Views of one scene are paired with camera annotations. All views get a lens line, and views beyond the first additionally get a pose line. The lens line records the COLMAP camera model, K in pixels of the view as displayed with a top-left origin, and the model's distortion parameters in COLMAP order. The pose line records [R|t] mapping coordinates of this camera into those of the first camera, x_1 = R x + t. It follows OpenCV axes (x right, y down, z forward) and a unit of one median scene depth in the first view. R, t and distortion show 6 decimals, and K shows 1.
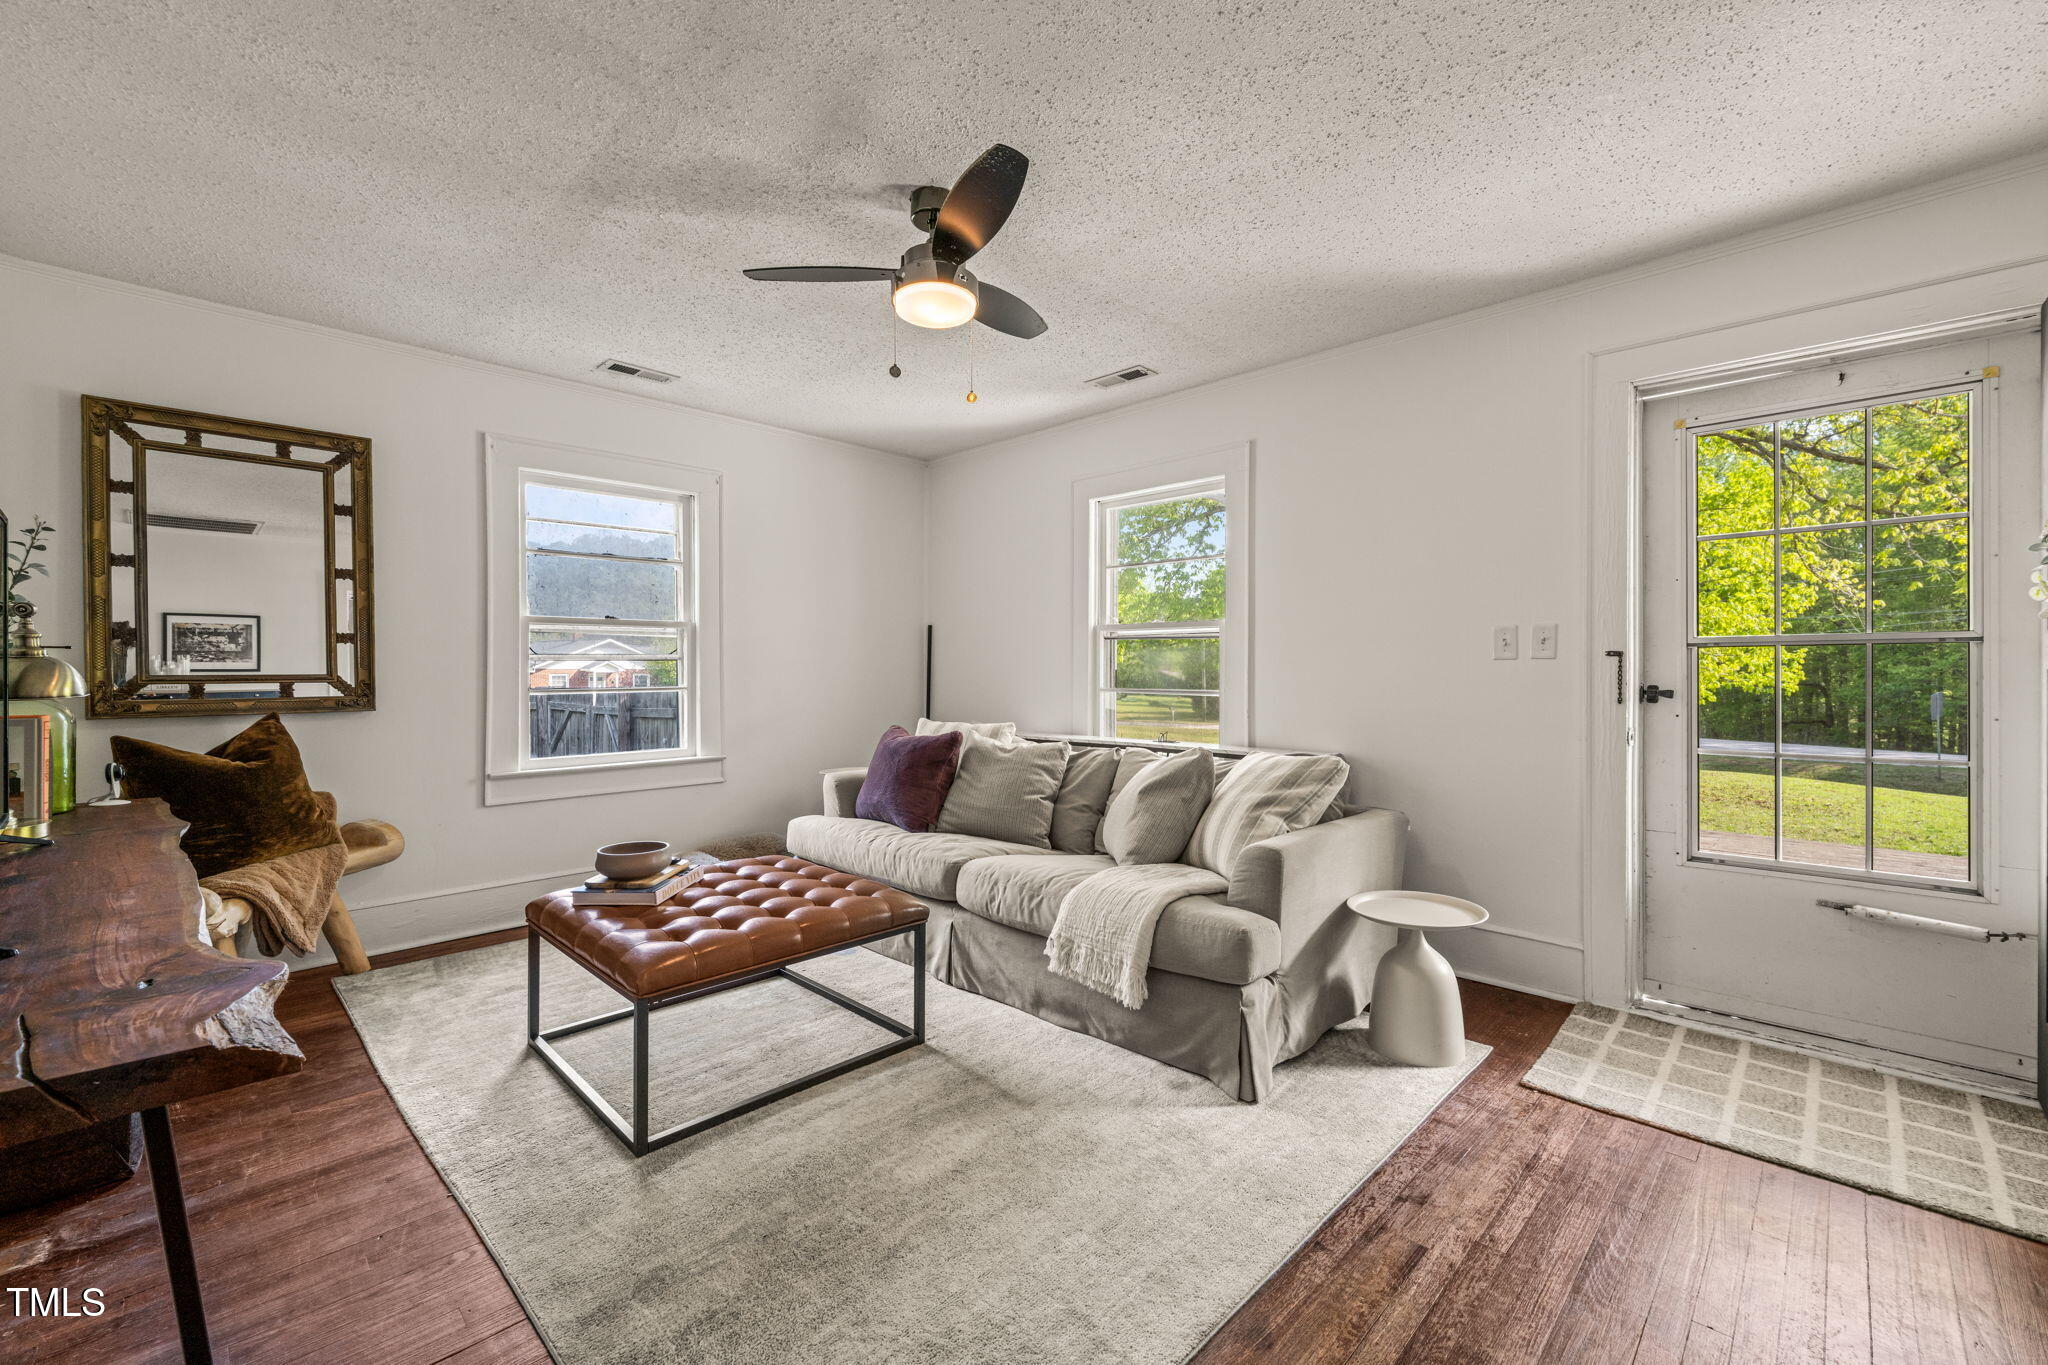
lens RADIAL K [[835.5, 0, 1031.4], [0, 835.5, 677.0], [0, 0, 1]] dist [-0.000289, -0.000309]
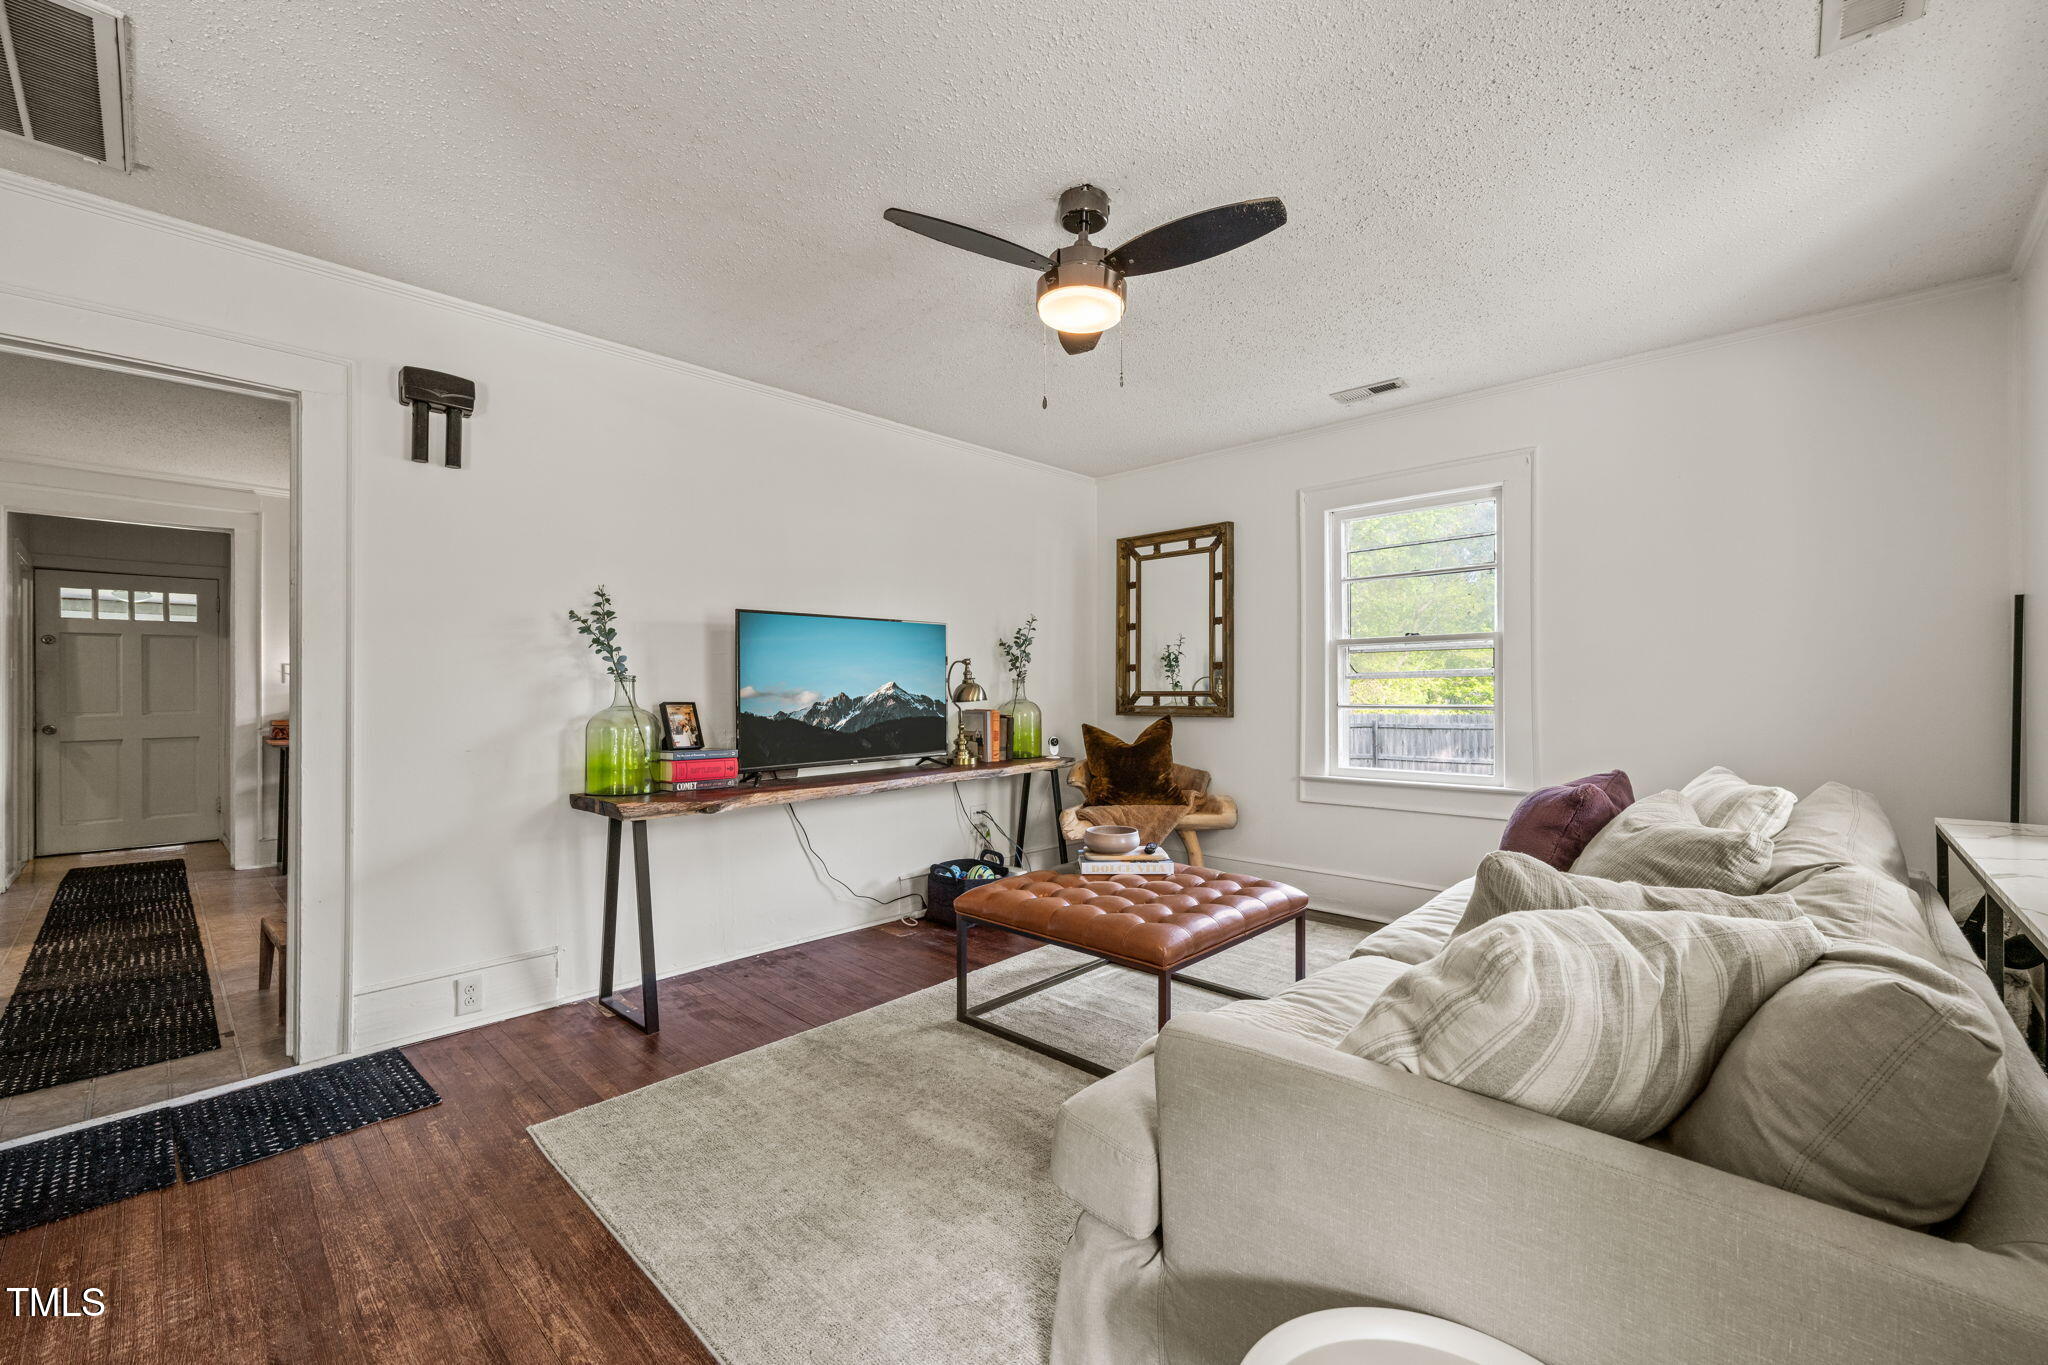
lens RADIAL K [[835.5, 0, 1031.3], [0, 835.5, 685.6], [0, 0, 1]] dist [-0.000289, -0.000309]
pose [[0.025792, -0.007557, -0.999639, 0.615117], [-0.007084, 0.999945, -0.007742, 0.000739], [0.999642, 0.007281, 0.025737, 0.671686]]
